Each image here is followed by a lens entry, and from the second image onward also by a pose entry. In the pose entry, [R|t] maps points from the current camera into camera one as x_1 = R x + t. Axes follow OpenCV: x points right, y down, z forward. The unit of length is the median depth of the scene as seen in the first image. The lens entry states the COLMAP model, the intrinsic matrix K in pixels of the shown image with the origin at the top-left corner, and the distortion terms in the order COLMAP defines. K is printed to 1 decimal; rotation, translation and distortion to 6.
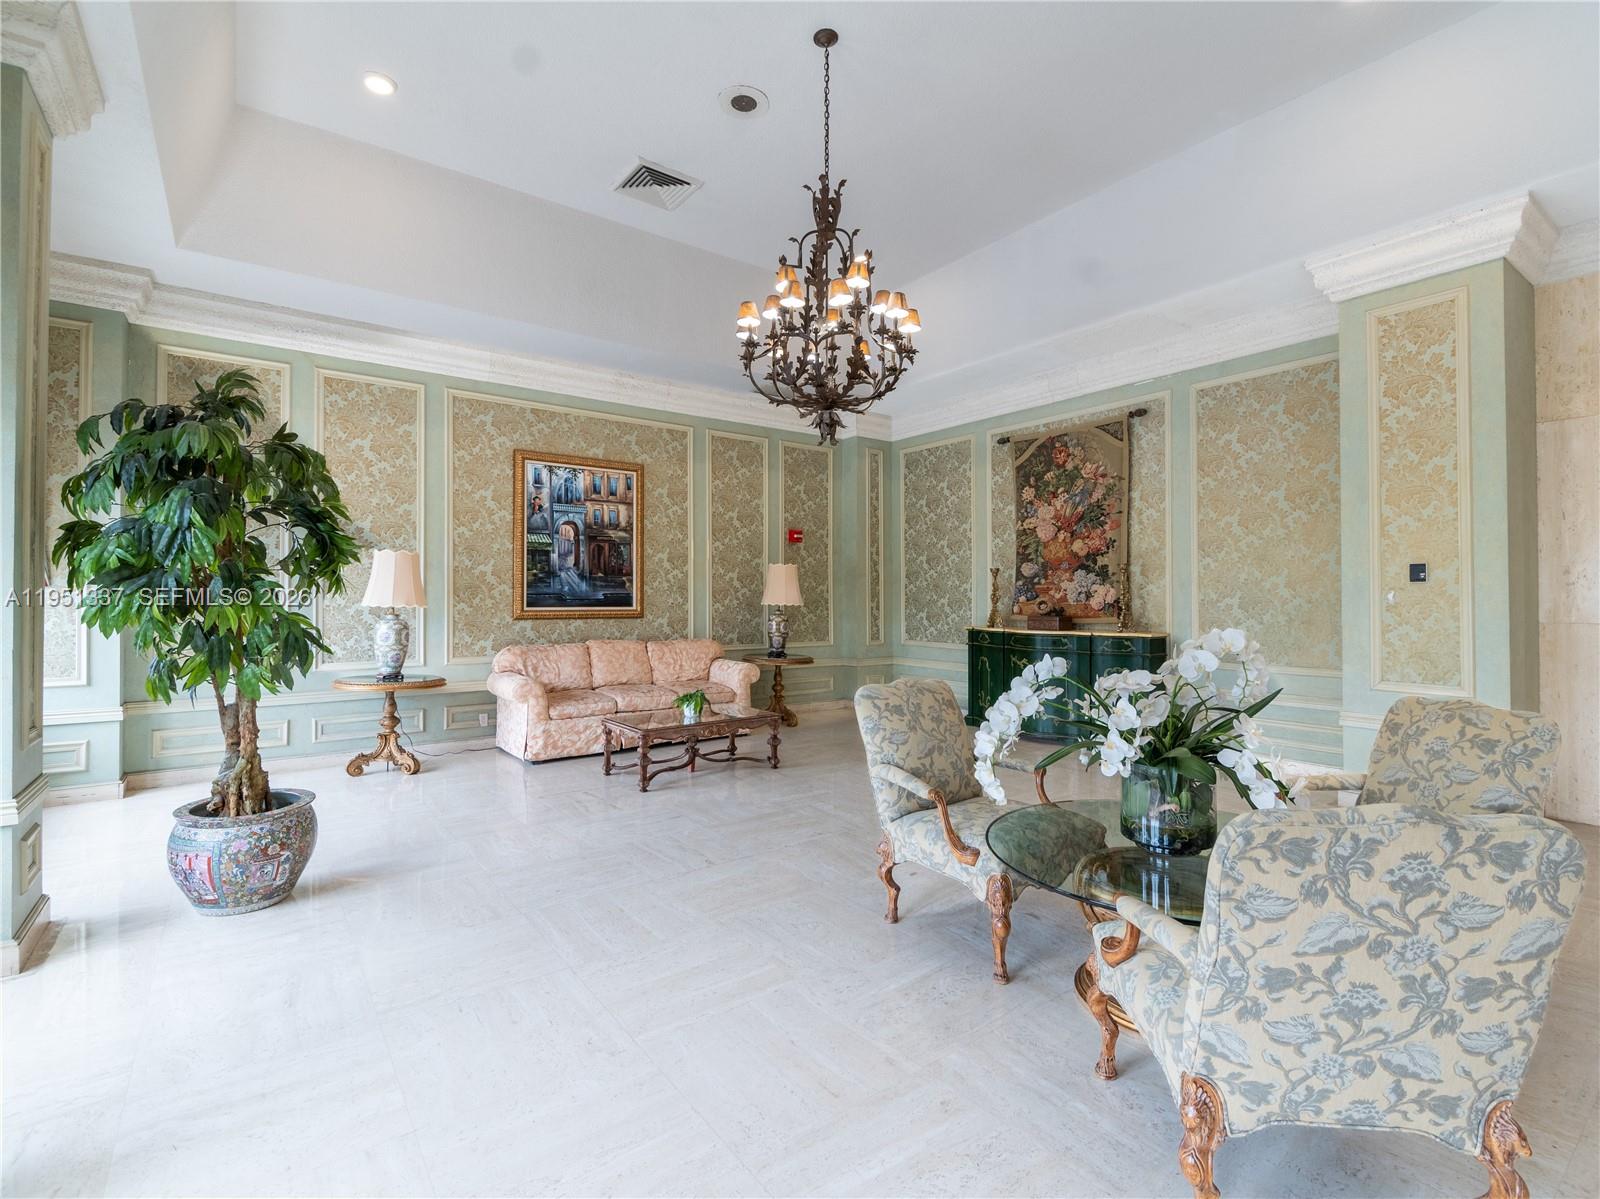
lens RADIAL K [[735.0, 0, 804.0], [0, 735.0, 593.7], [0, 0, 1]] dist [-0.001740, -0.003485]
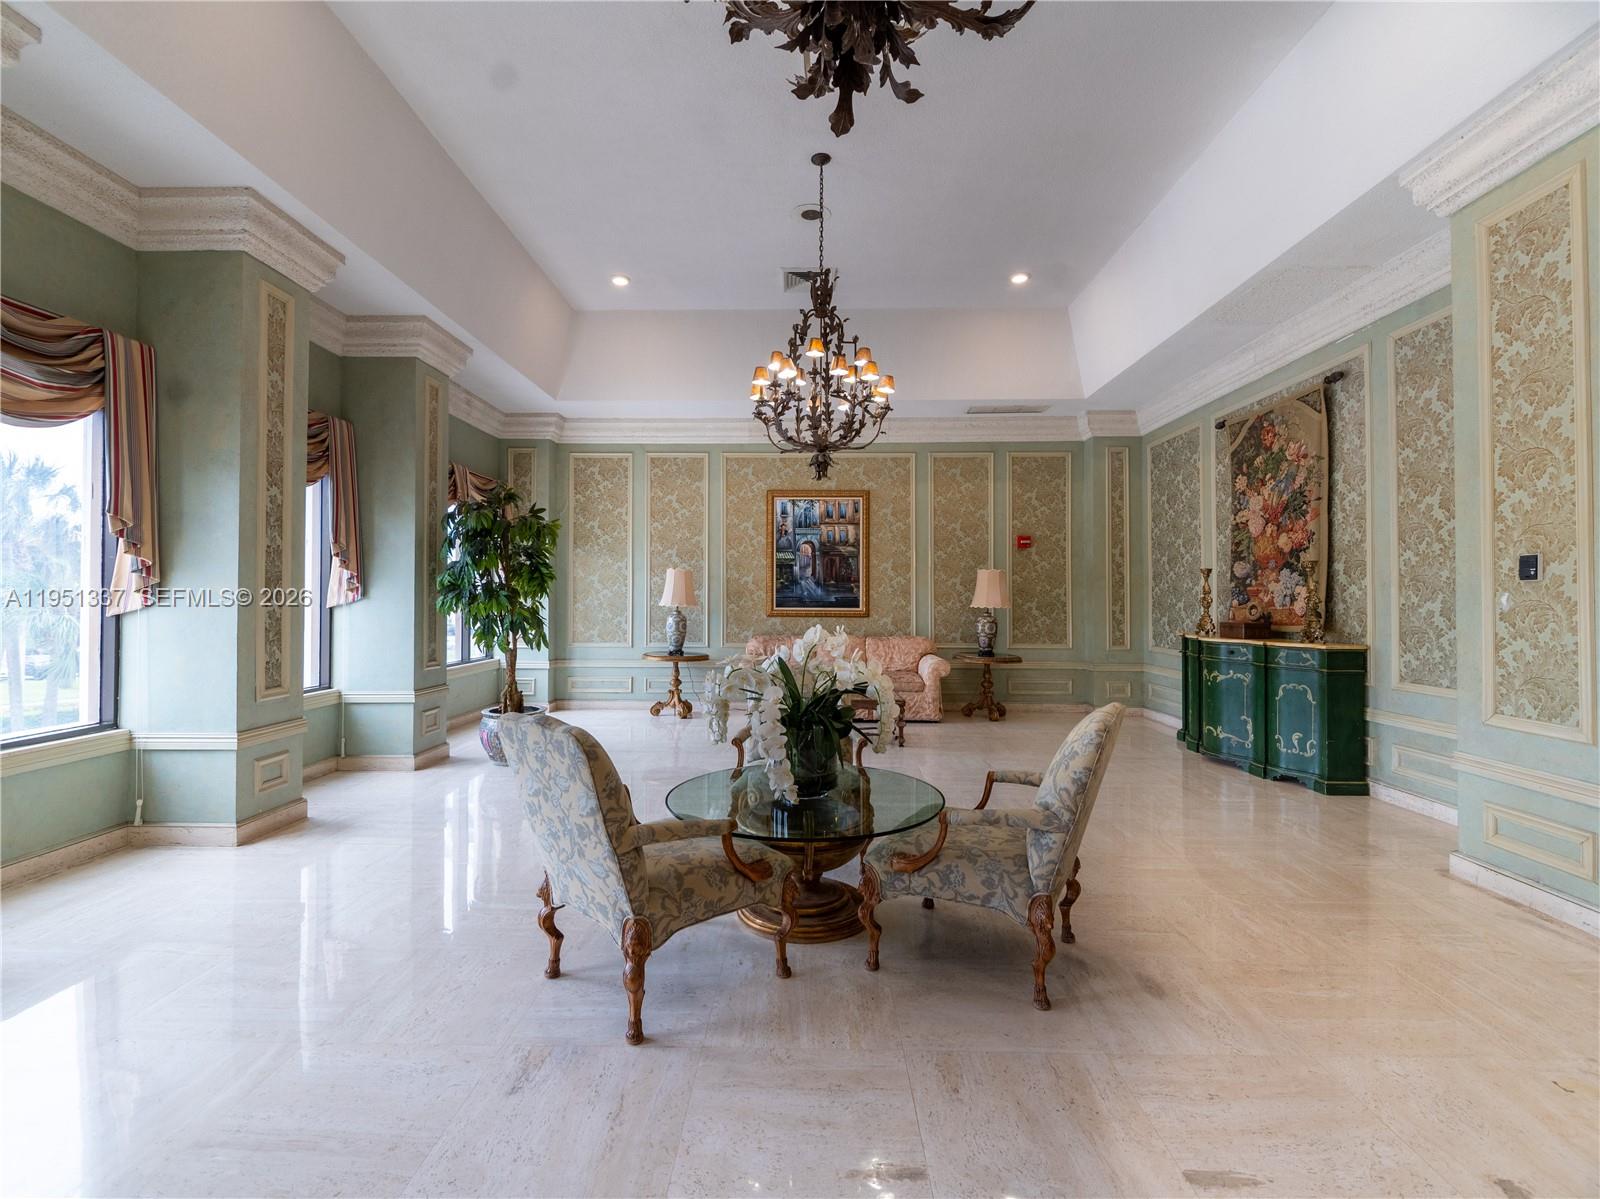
lens RADIAL K [[735.0, 0, 807.6], [0, 735.0, 599.8], [0, 0, 1]] dist [-0.001740, -0.003485]
pose [[0.784723, 0.001163, -0.619845, 0.470918], [0.001111, 0.999994, 0.003282, 0.000212], [0.619845, -0.003264, 0.784717, -0.010853]]
